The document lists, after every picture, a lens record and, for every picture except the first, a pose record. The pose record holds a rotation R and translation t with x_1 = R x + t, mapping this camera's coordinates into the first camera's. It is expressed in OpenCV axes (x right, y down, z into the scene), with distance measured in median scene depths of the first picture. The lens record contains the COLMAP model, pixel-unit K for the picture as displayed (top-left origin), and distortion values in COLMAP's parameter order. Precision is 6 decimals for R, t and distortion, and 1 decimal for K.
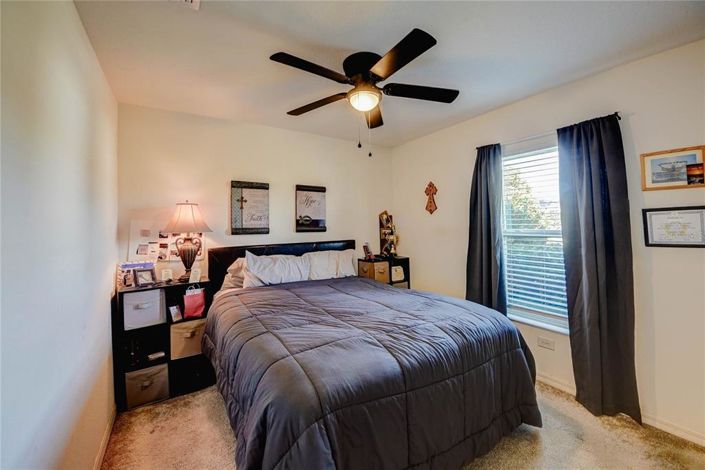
lens RADIAL K [[252.8, 0, 357.7], [0, 252.8, 234.6], [0, 0, 1]] dist [0.048659, -0.023631]
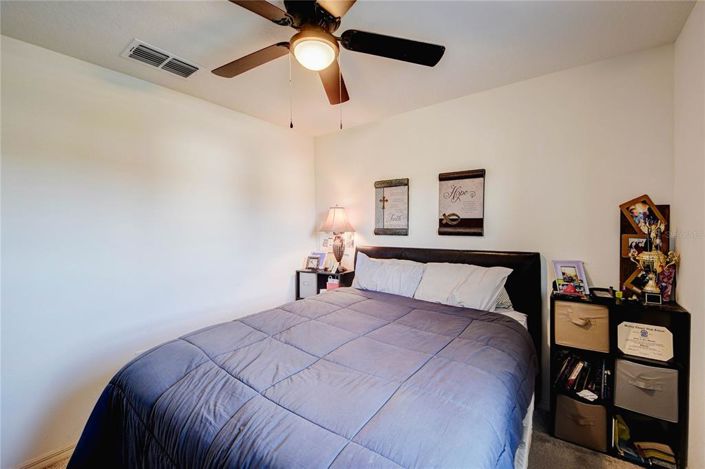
lens RADIAL K [[304.7, 0, 360.0], [0, 304.7, 233.8], [0, 0, 1]] dist [0.041535, -0.024269]
pose [[0.380877, 0.037121, -0.923880, 0.531604], [-0.036304, 0.999024, 0.025174, -0.028275], [0.923913, 0.023952, 0.381853, 0.422795]]
